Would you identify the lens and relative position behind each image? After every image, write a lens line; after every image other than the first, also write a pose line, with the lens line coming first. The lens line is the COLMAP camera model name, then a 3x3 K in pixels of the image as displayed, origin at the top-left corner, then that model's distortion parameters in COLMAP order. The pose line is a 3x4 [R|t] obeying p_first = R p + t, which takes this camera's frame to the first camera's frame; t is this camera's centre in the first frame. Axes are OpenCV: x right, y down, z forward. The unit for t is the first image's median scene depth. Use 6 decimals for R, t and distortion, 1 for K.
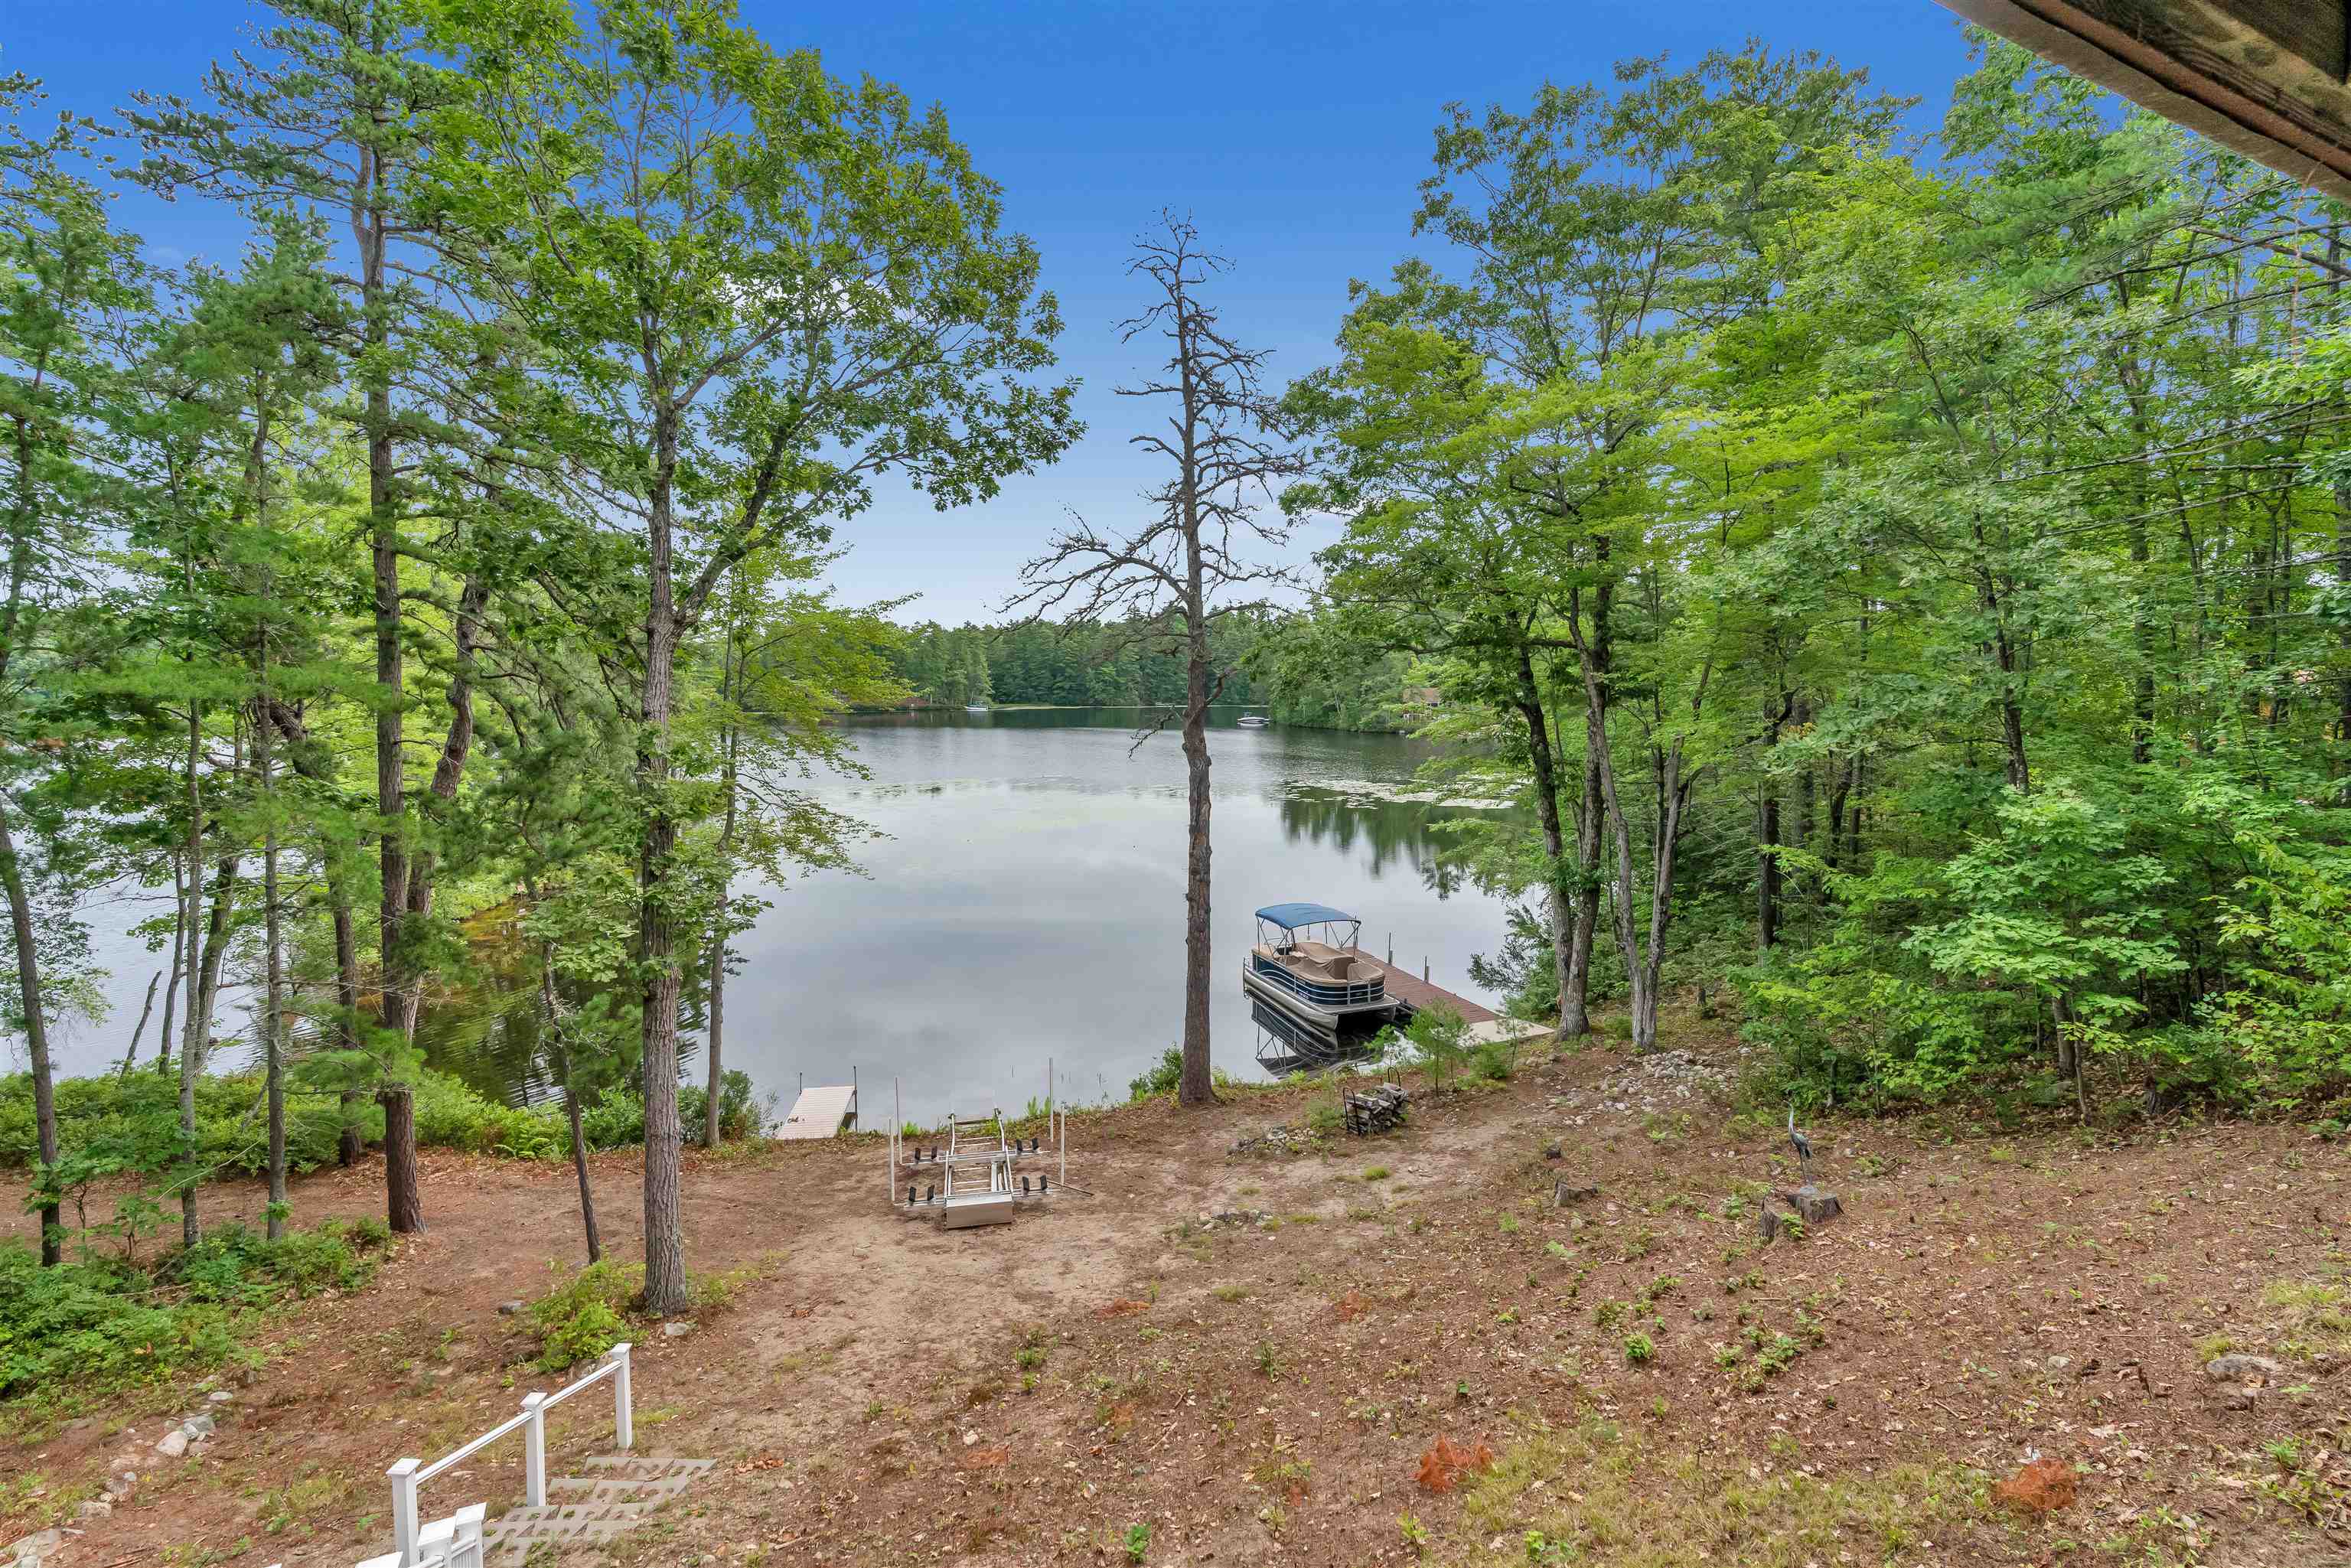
lens RADIAL K [[1059.9, 0, 1166.0], [0, 1059.9, 763.1], [0, 0, 1]] dist [-0.015314, 0.005952]
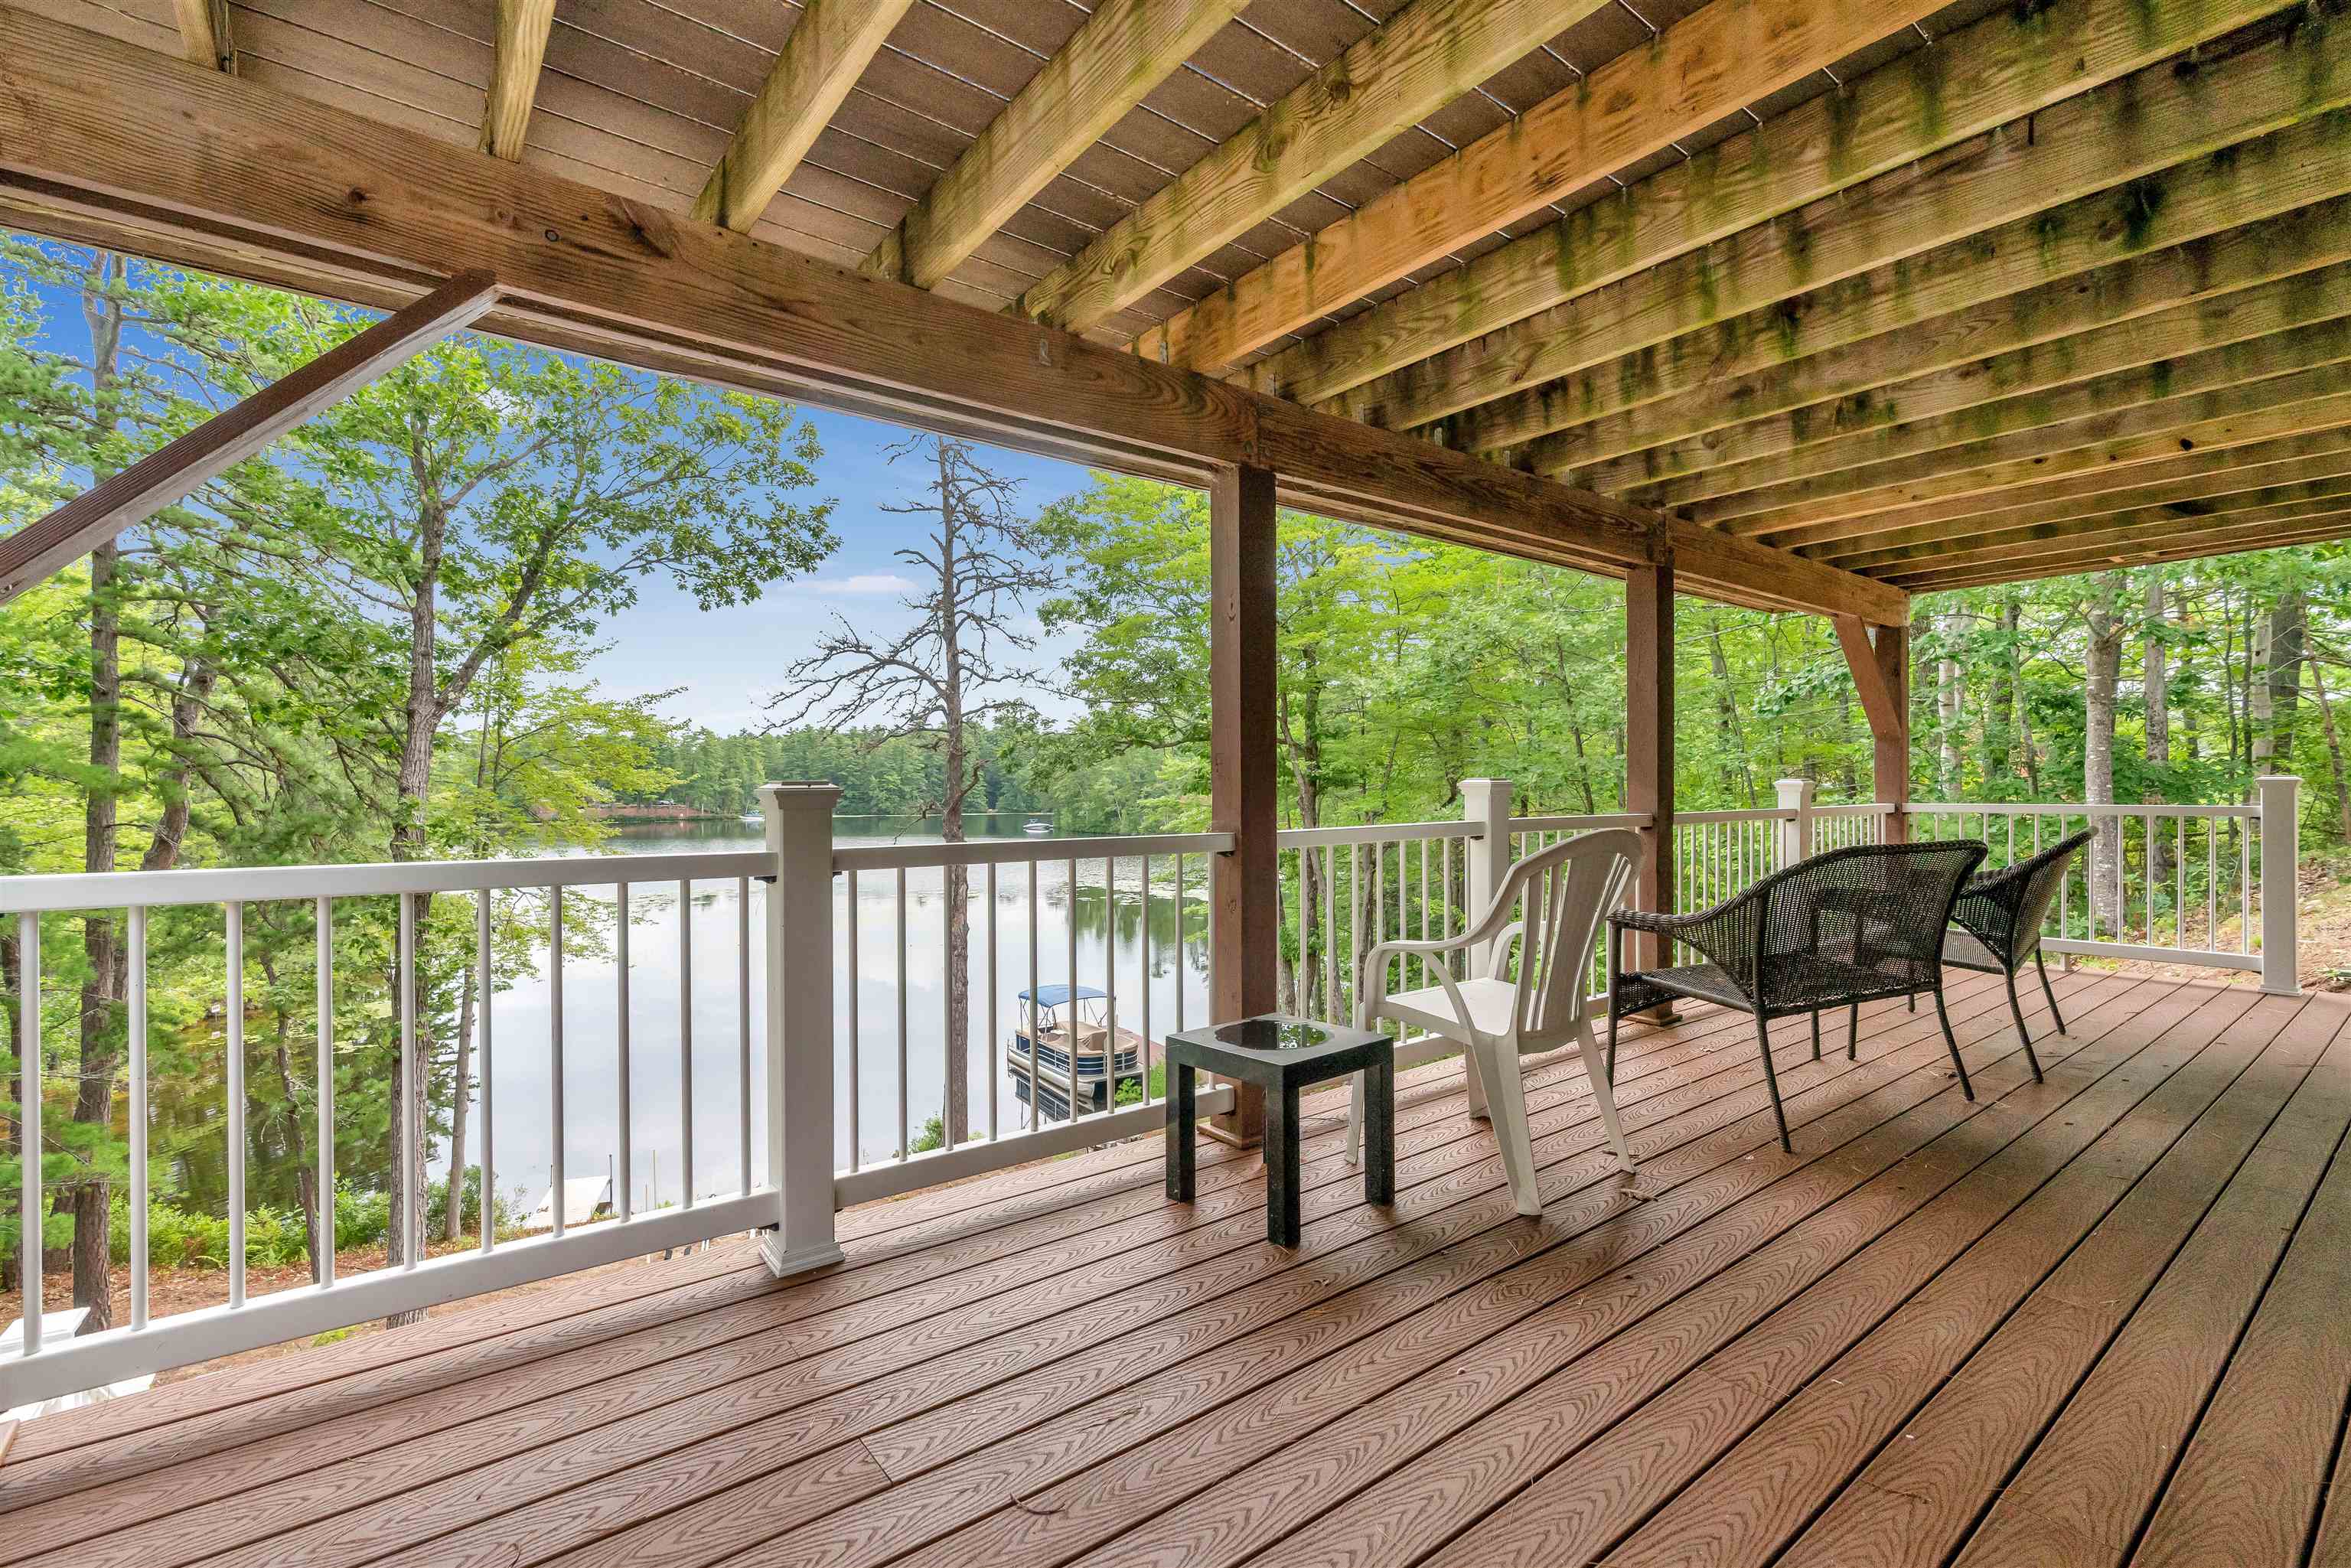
lens RADIAL K [[1059.9, 0, 1166.9], [0, 1059.9, 798.5], [0, 0, 1]] dist [-0.015314, 0.005952]
pose [[0.981011, -0.003096, 0.193928, 0.038167], [0.016862, 0.997448, -0.069375, 0.034758], [-0.193219, 0.071327, 0.978560, -0.129281]]
